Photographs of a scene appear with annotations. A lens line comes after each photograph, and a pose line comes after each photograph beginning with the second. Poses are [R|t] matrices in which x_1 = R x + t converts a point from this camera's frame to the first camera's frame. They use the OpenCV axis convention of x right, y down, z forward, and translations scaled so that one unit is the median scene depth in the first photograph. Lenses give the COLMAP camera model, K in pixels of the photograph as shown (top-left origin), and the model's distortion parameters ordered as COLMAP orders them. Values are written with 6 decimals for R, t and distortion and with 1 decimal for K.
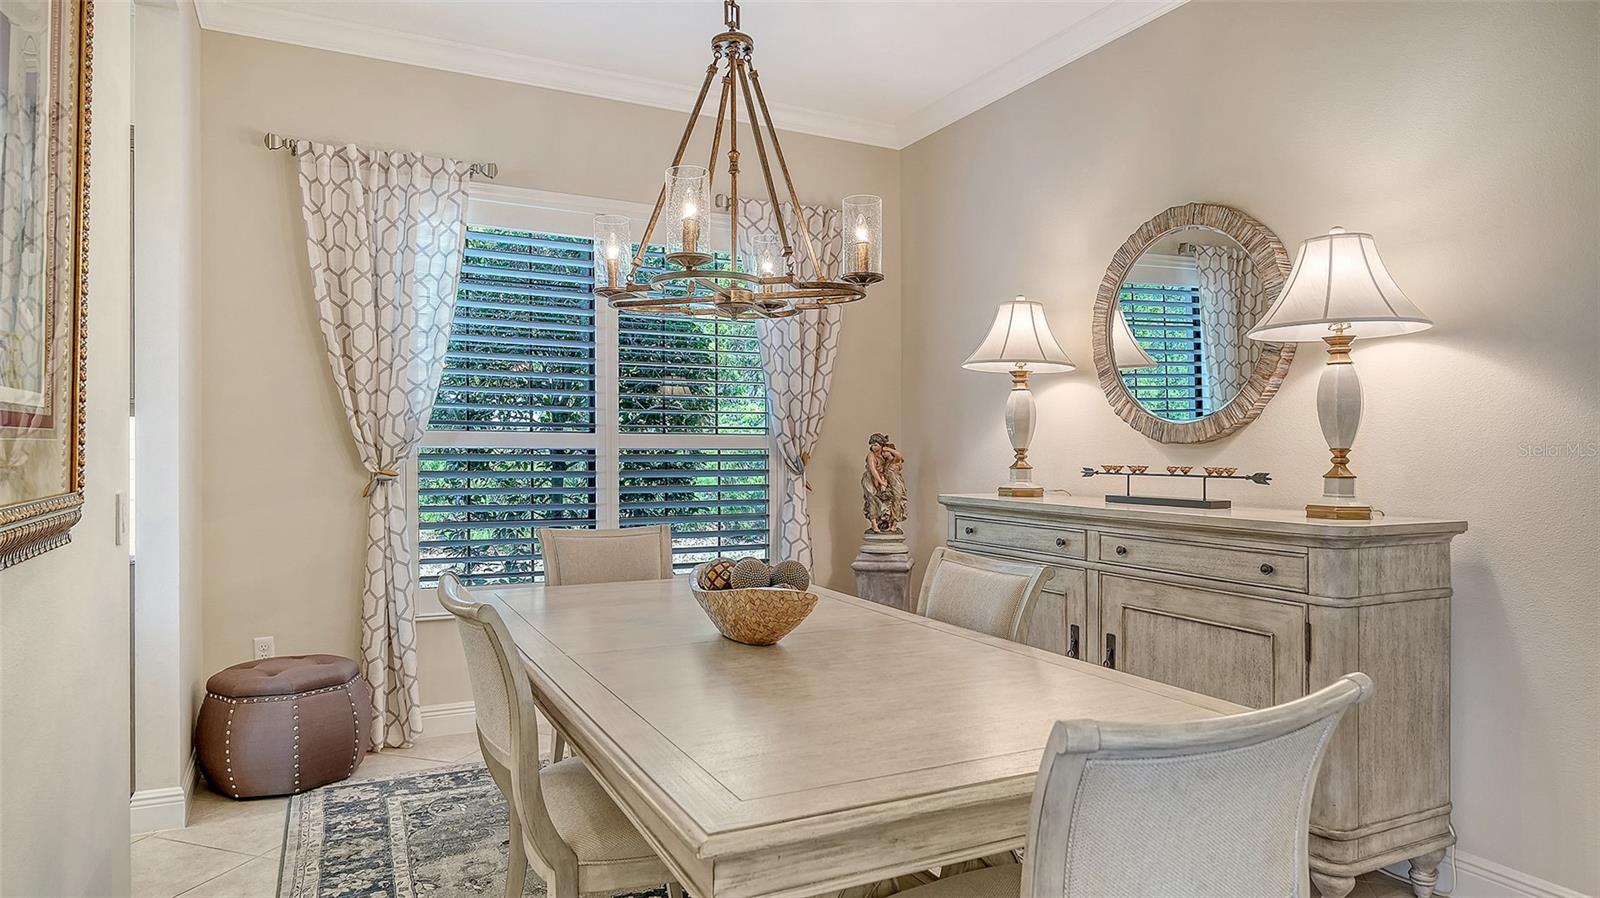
lens RADIAL K [[959.0, 0, 800.0], [0, 959.0, 449.0], [0, 0, 1]] dist [-0.000672, -0.000161]
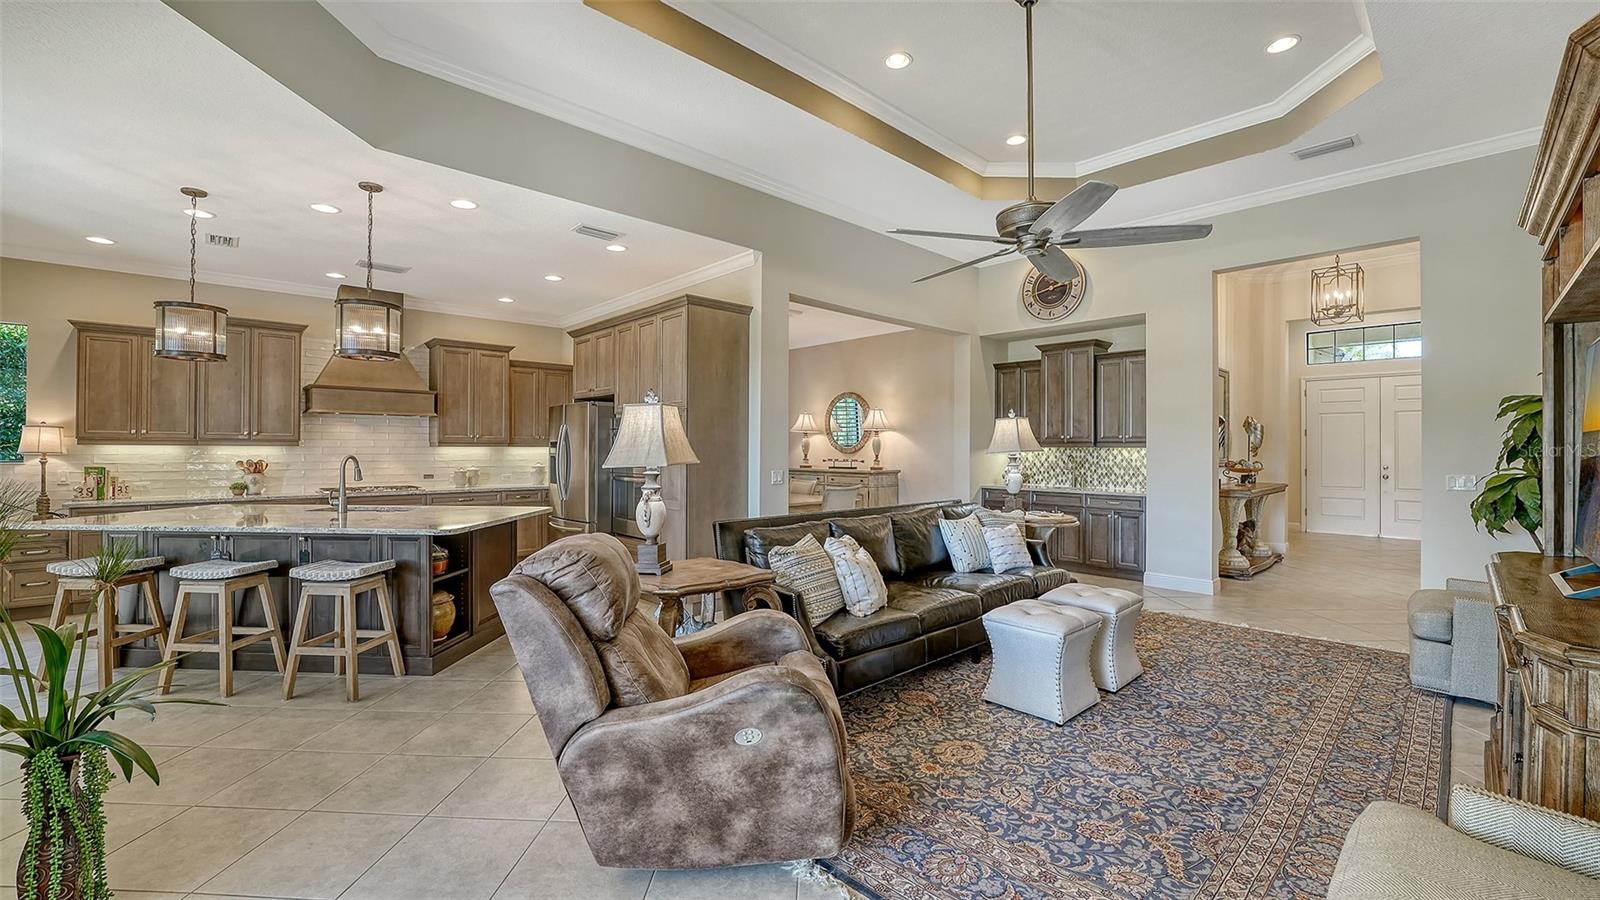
lens RADIAL K [[651.4, 0, 799.6], [0, 651.4, 444.4], [0, 0, 1]] dist [-0.032752, 0.005146]
pose [[0.963155, -0.000526, 0.268945, -0.502495], [0.002353, 0.999976, -0.006468, -0.023961], [-0.268935, 0.006863, 0.963134, -1.506553]]
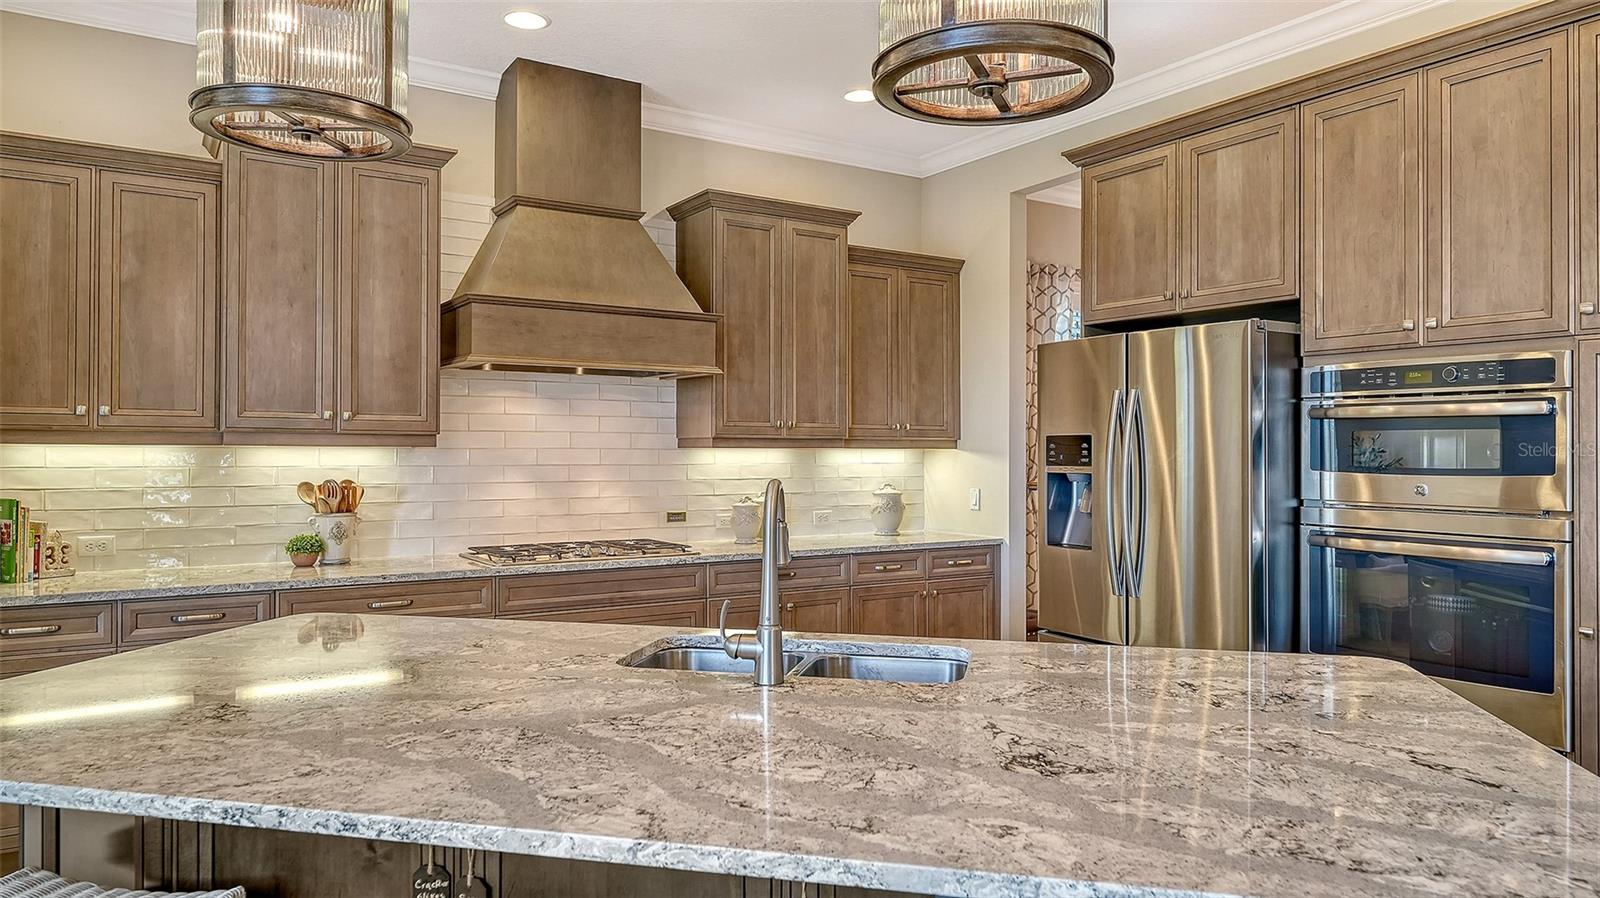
lens RADIAL K [[1030.4, 0, 787.9], [0, 1030.4, 442.9], [0, 0, 1]] dist [-0.002785, -0.001725]
pose [[0.996026, -0.000160, 0.089067, -1.069413], [0.000679, 0.999983, -0.005804, -0.031360], [-0.089064, 0.005842, 0.996009, -0.624255]]
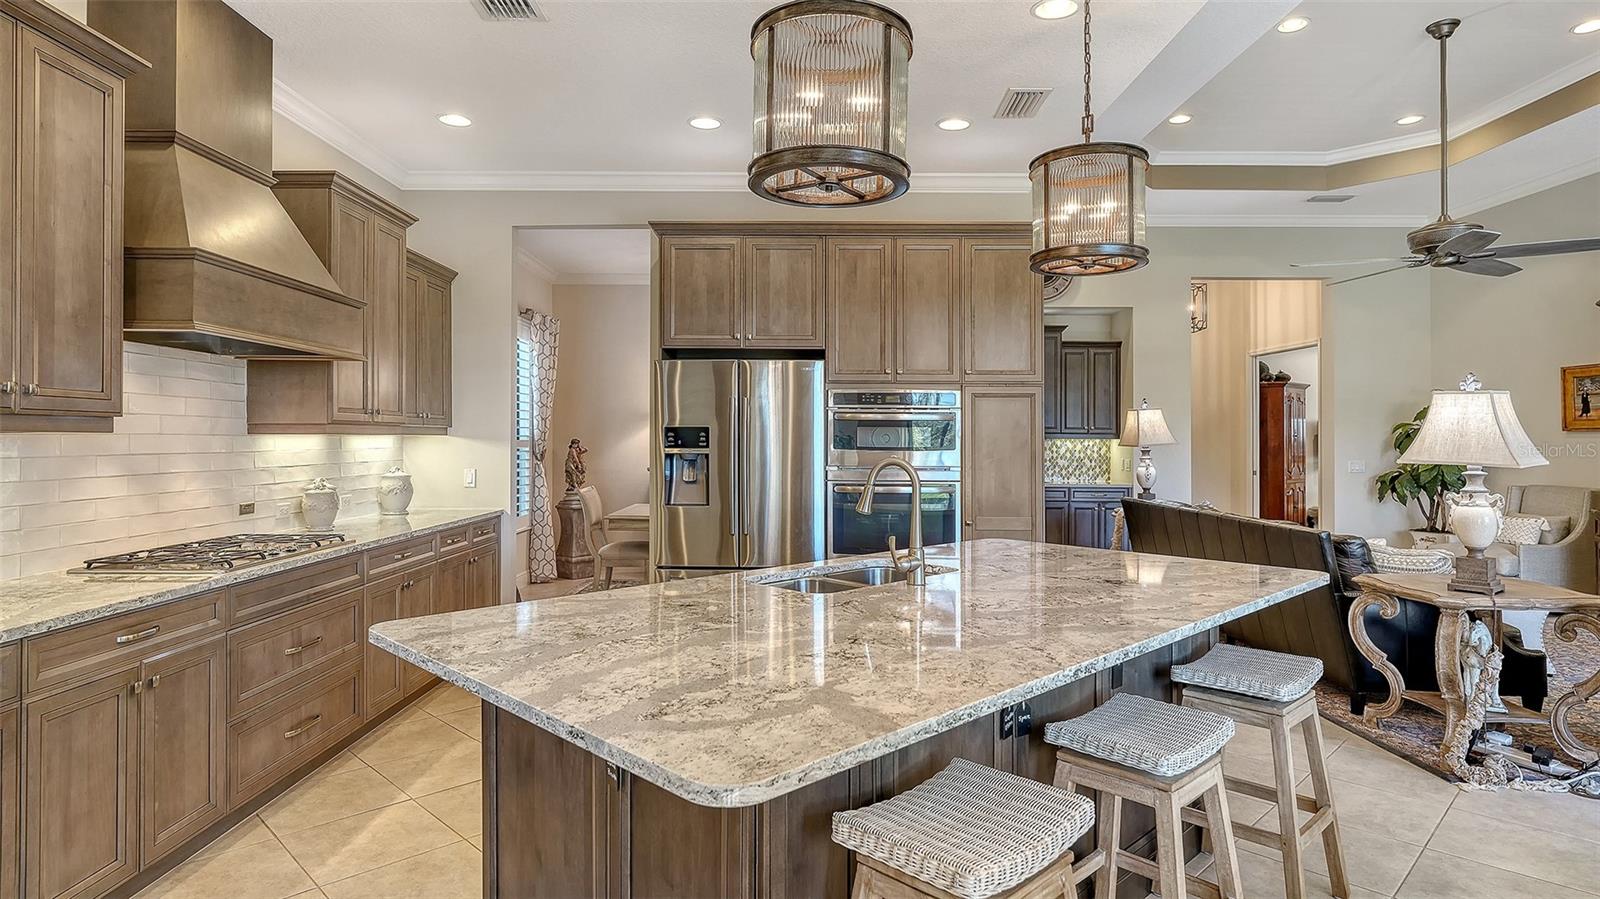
lens RADIAL K [[877.3, 0, 793.3], [0, 877.3, 433.2], [0, 0, 1]] dist [0.002818, 0.000592]
pose [[0.461322, 0.003208, 0.887227, -1.774743], [-0.003417, 0.999992, -0.001839, -0.034038], [-0.887226, -0.002183, 0.461330, -0.319896]]
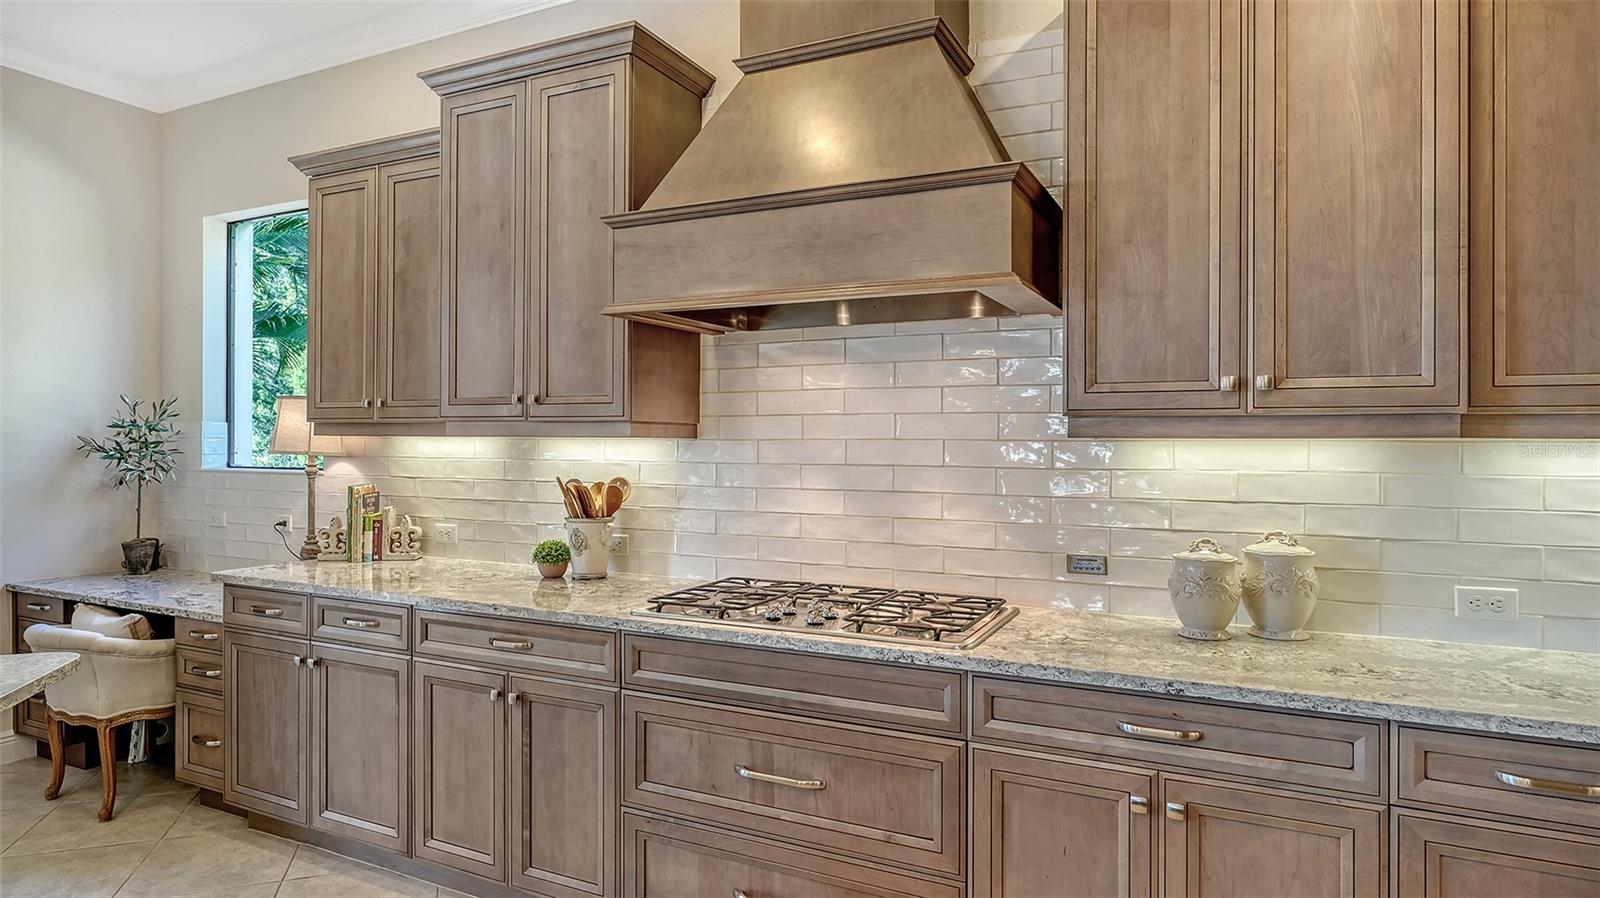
lens RADIAL K [[903.7, 0, 799.7], [0, 903.7, 438.6], [0, 0, 1]] dist [-0.000352, -0.000194]
pose [[0.593663, -0.003997, -0.804704, -0.672820], [-0.000551, 0.999985, -0.005374, -0.028775], [0.804714, 0.003633, 0.593652, 0.241027]]
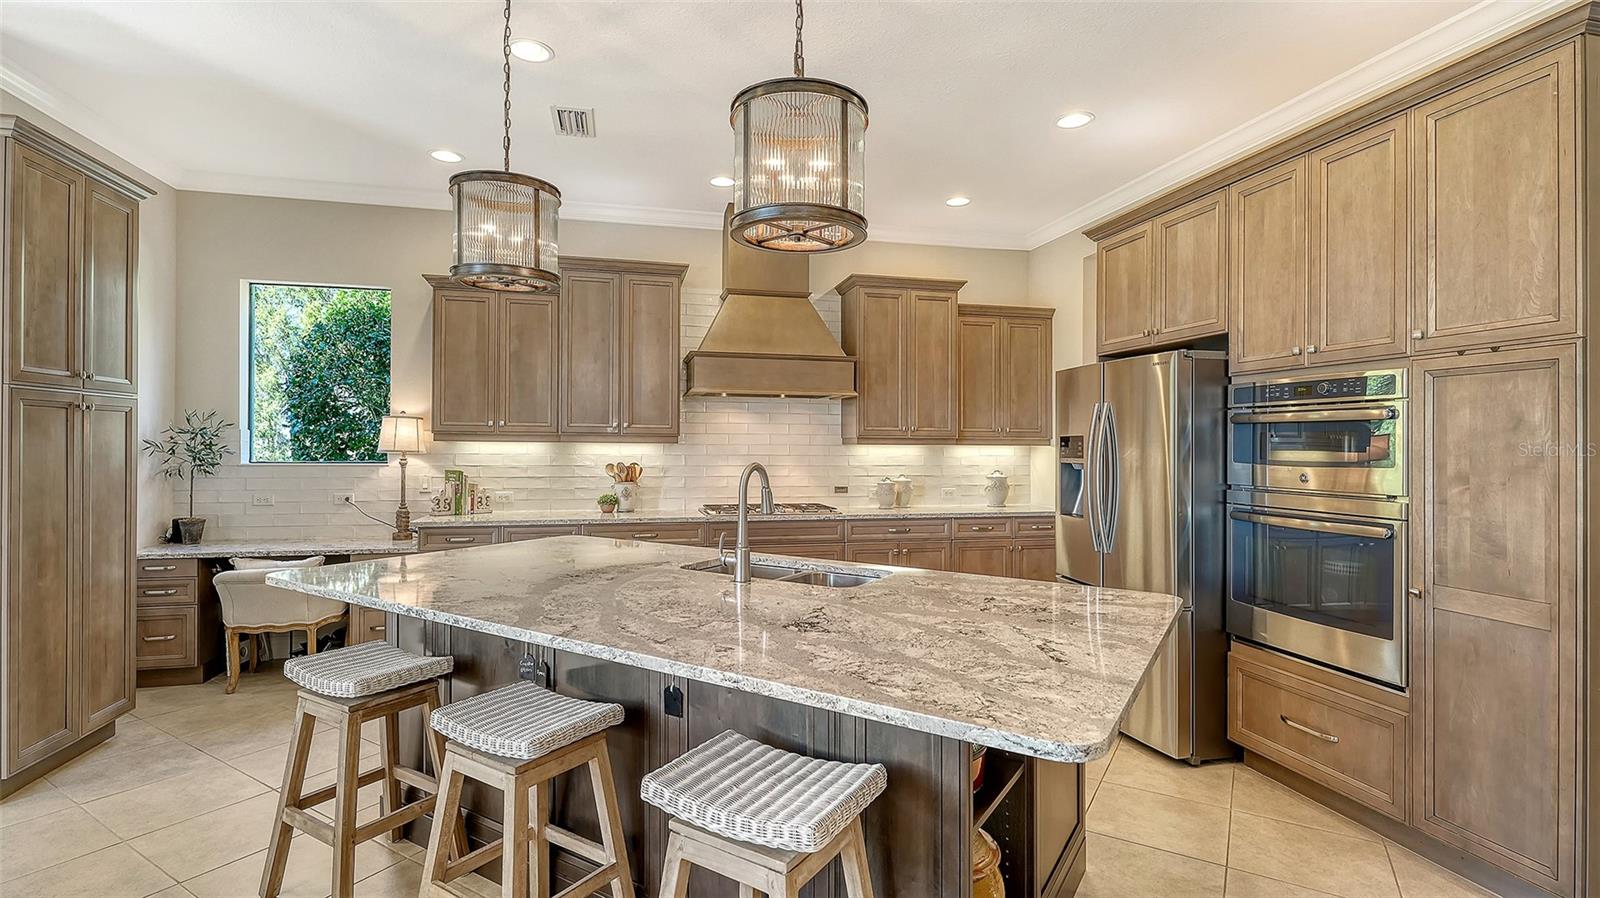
lens RADIAL K [[739.7, 0, 795.8], [0, 739.7, 444.2], [0, 0, 1]] dist [-0.003190, -0.000459]
pose [[0.969968, 0.001844, -0.243225, -0.807248], [-0.002198, 0.999997, -0.001183, -0.031207], [0.243222, 0.001682, 0.969969, -0.725616]]
